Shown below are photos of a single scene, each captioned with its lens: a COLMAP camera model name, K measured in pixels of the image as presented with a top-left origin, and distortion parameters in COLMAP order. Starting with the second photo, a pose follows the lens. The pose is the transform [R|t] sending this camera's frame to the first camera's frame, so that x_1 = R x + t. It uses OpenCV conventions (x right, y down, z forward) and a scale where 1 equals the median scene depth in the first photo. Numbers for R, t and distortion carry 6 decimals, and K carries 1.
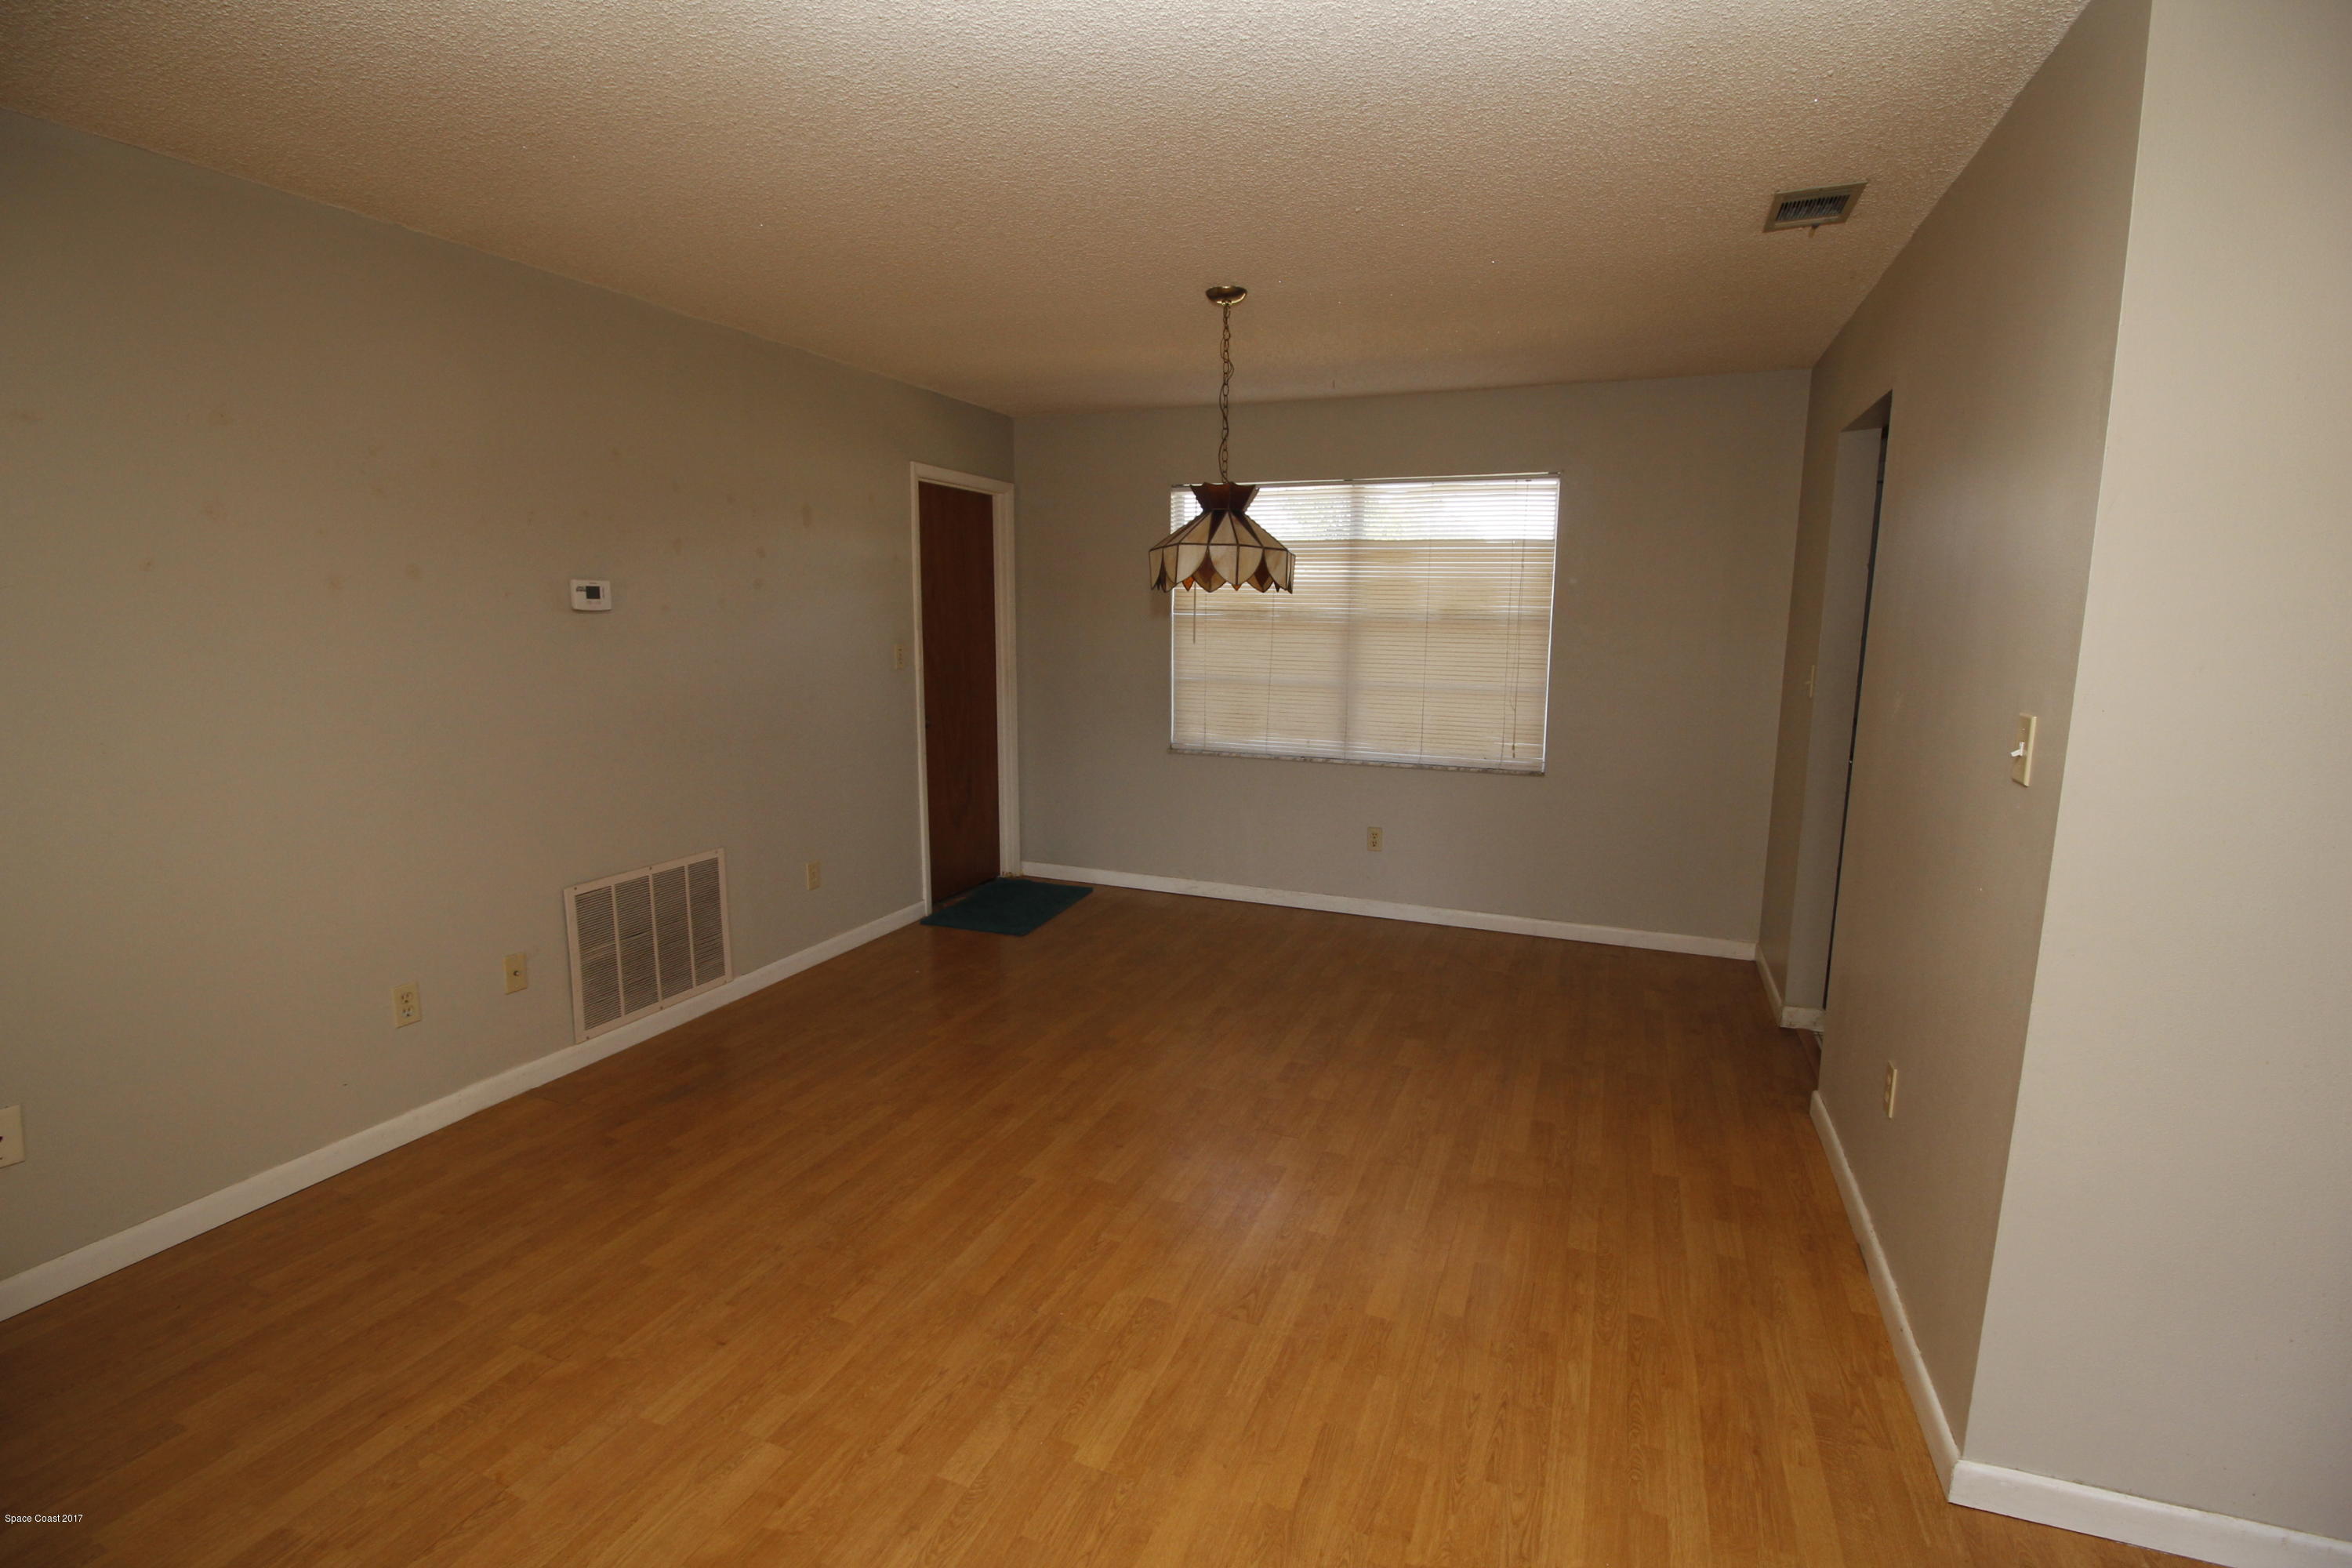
lens RADIAL K [[1089.4, 0, 1173.4], [0, 1089.4, 779.0], [0, 0, 1]] dist [-0.016350, -0.000876]
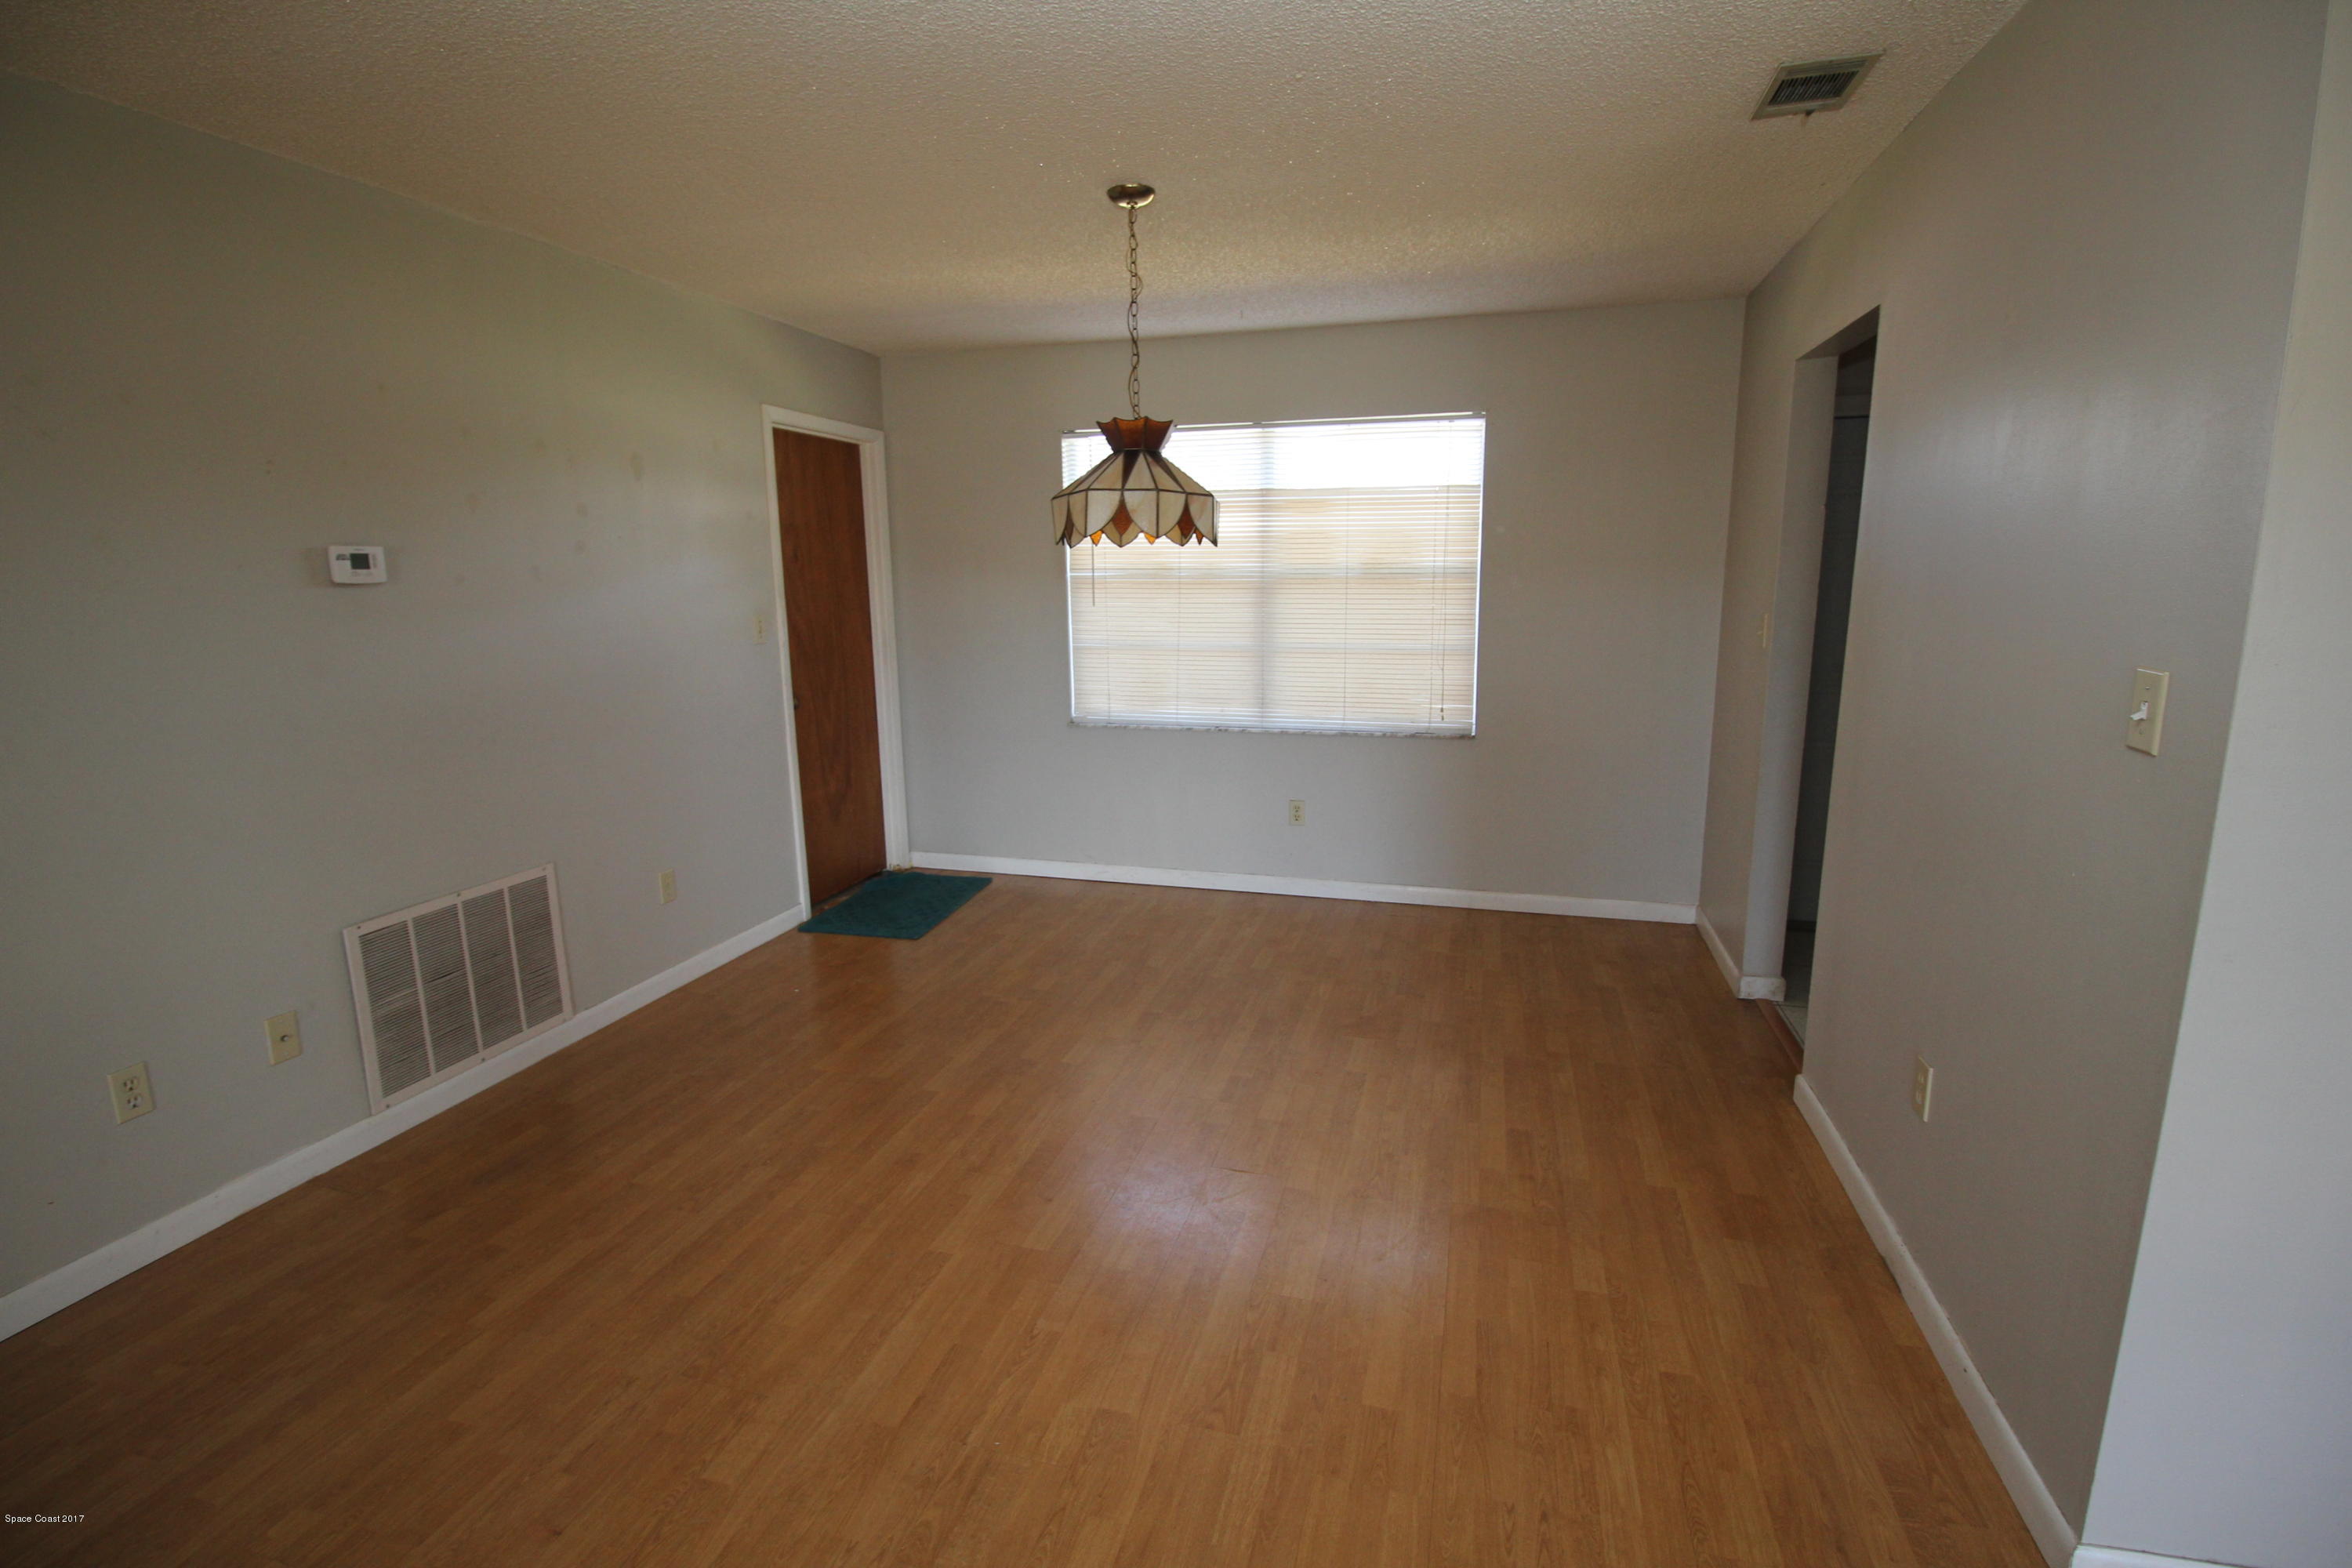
lens RADIAL K [[1099.6, 0, 1177.3], [0, 1099.6, 774.6], [0, 0, 1]] dist [-0.005647, -0.012202]
pose [[0.993586, -0.039874, 0.105817, -0.024785], [0.036808, 0.998849, 0.030770, -0.016822], [-0.106922, -0.026678, 0.993909, 0.129447]]
